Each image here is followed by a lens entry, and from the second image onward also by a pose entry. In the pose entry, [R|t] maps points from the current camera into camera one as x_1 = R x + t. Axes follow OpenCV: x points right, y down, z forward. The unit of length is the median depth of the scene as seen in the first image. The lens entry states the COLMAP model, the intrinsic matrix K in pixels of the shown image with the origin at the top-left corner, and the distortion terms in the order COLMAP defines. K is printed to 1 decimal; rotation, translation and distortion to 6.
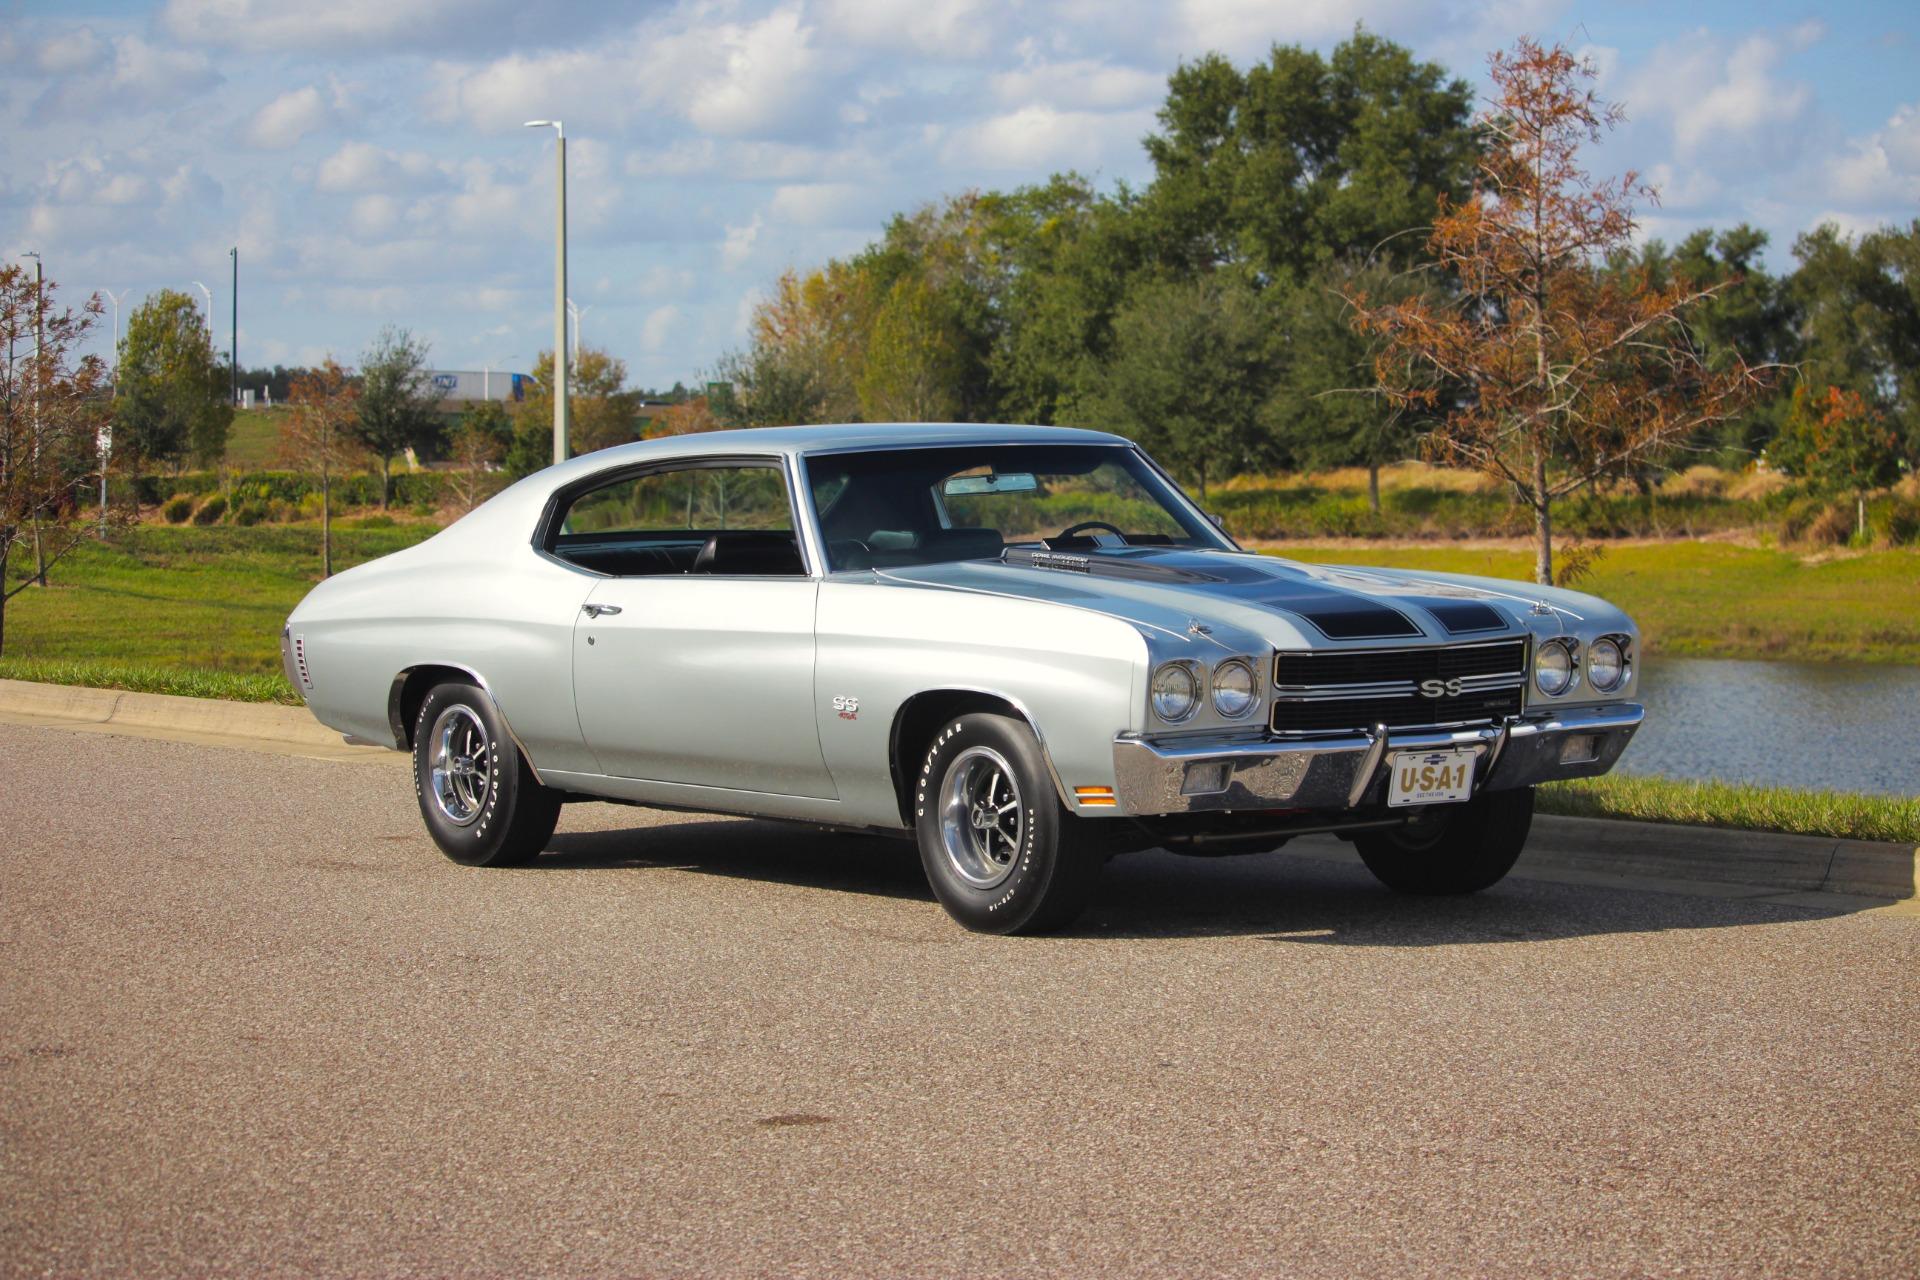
lens RADIAL K [[4963.7, 0, 965.8], [0, 4963.7, 647.0], [0, 0, 1]] dist [-0.451106, 0.000000]
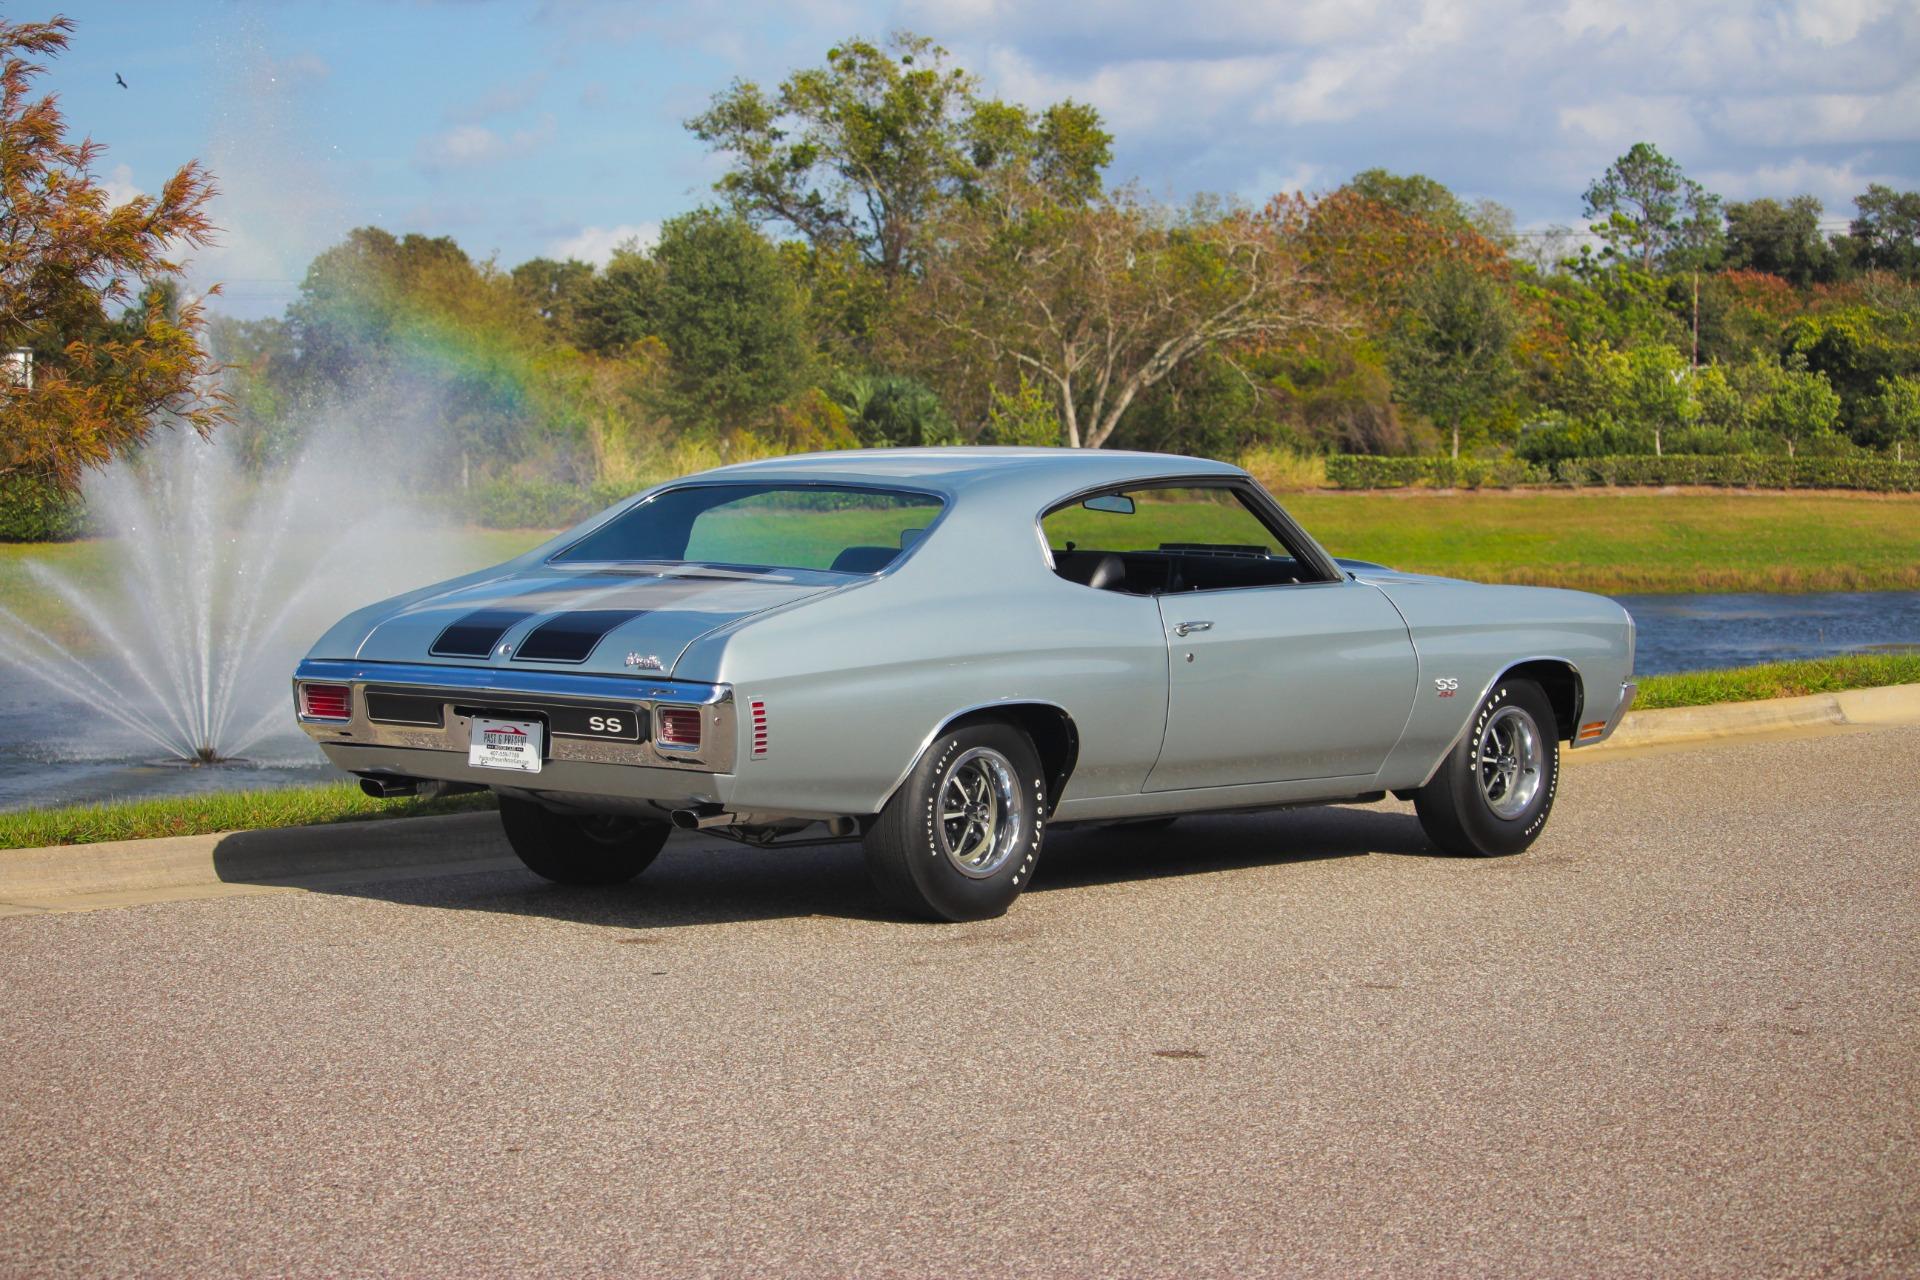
lens RADIAL K [[4963.7, 0, 942.3], [0, 4963.7, 643.8], [0, 0, 1]] dist [-0.451106, 0.000000]
pose [[-0.229373, -0.038577, 0.972574, -1.085836], [0.041937, 0.997895, 0.049472, -0.058383], [-0.972435, 0.052134, -0.227272, 1.316760]]
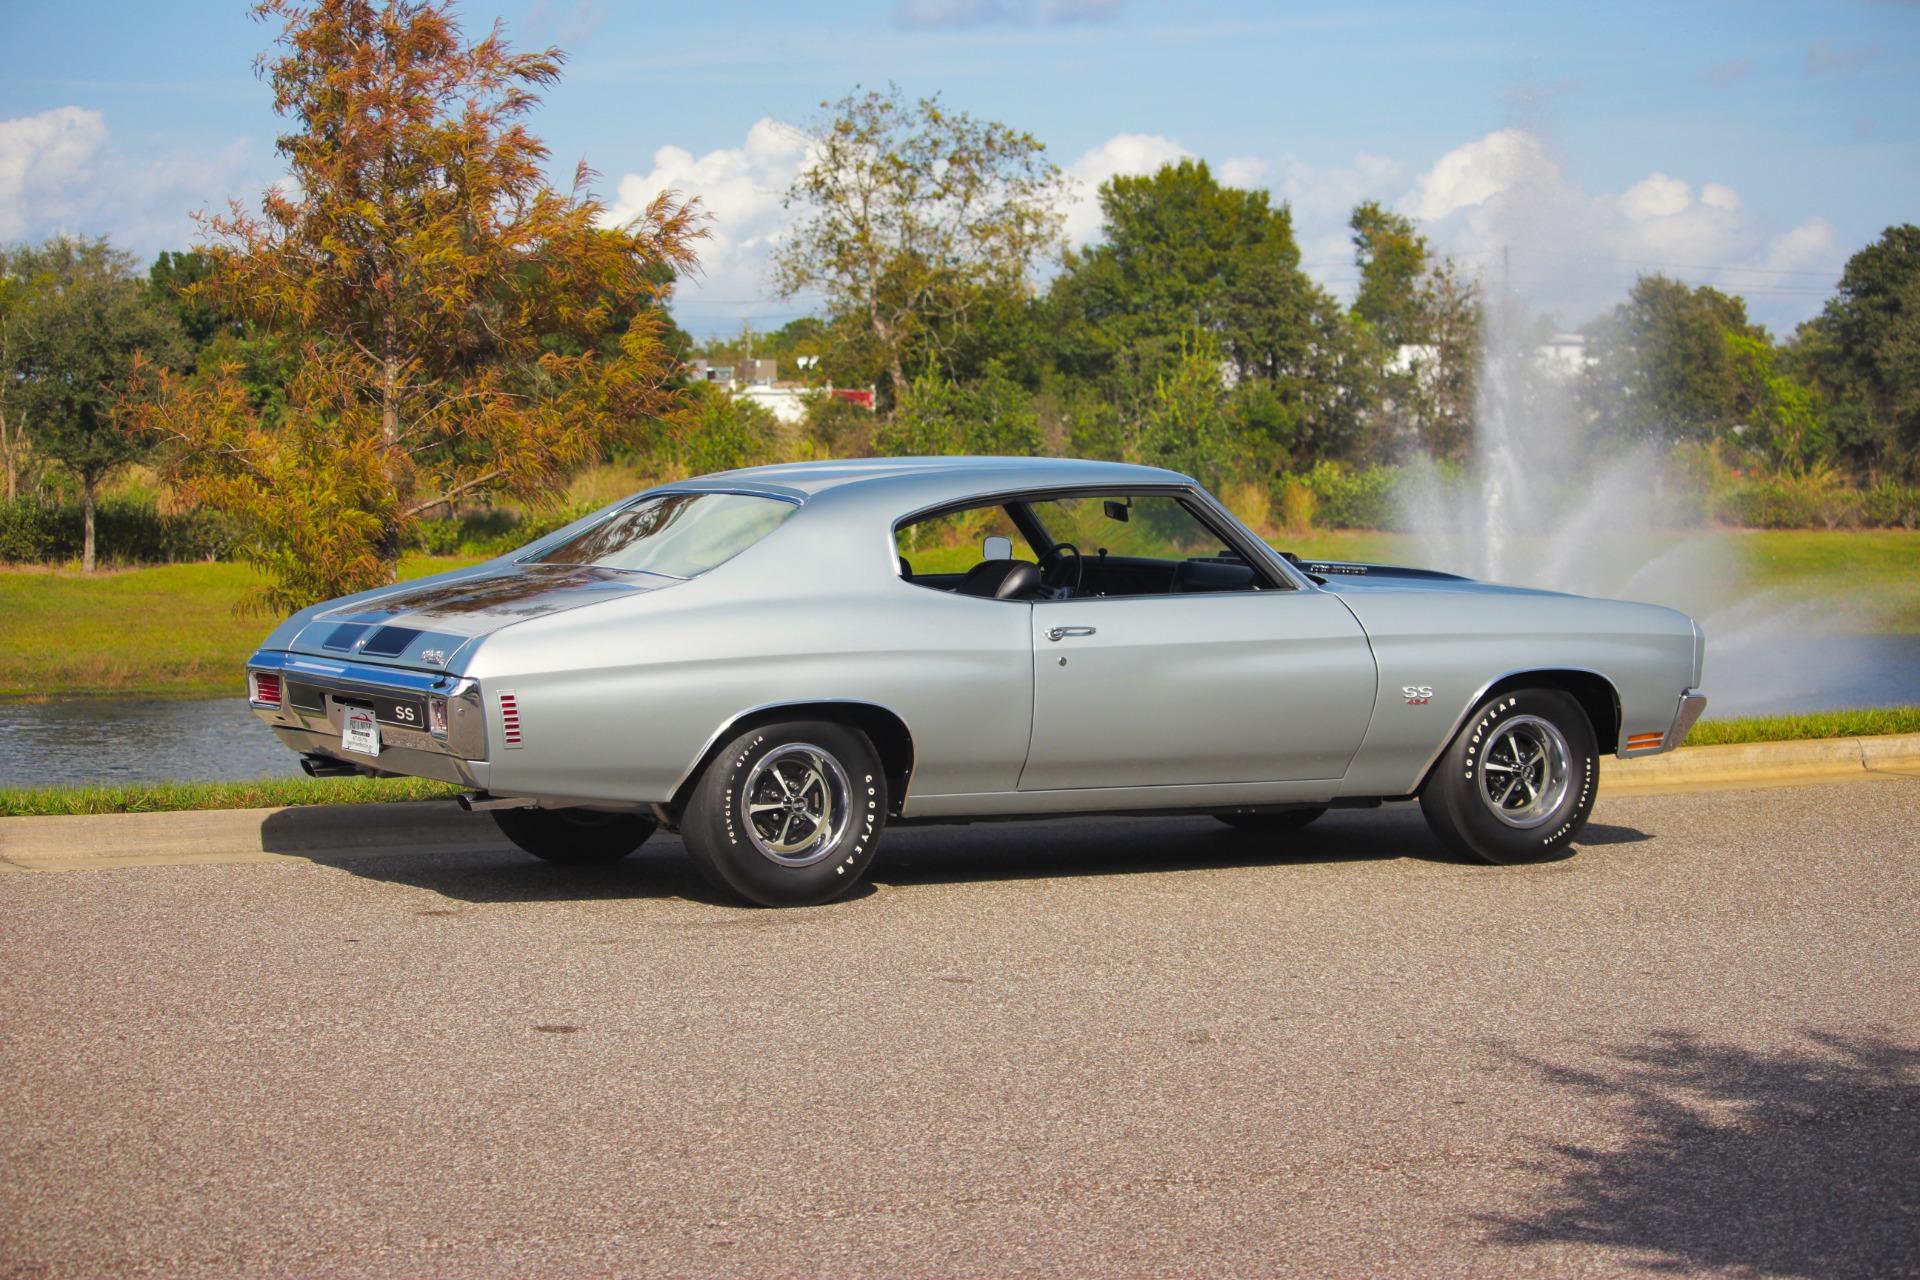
lens RADIAL K [[4963.7, 0, 996.6], [0, 4963.7, 559.6], [0, 0, 1]] dist [-0.451106, 0.000000]
pose [[0.111174, -0.023668, 0.993519, -1.159972], [0.042228, 0.998926, 0.019072, -0.045116], [-0.992903, 0.039834, 0.112054, 0.918963]]
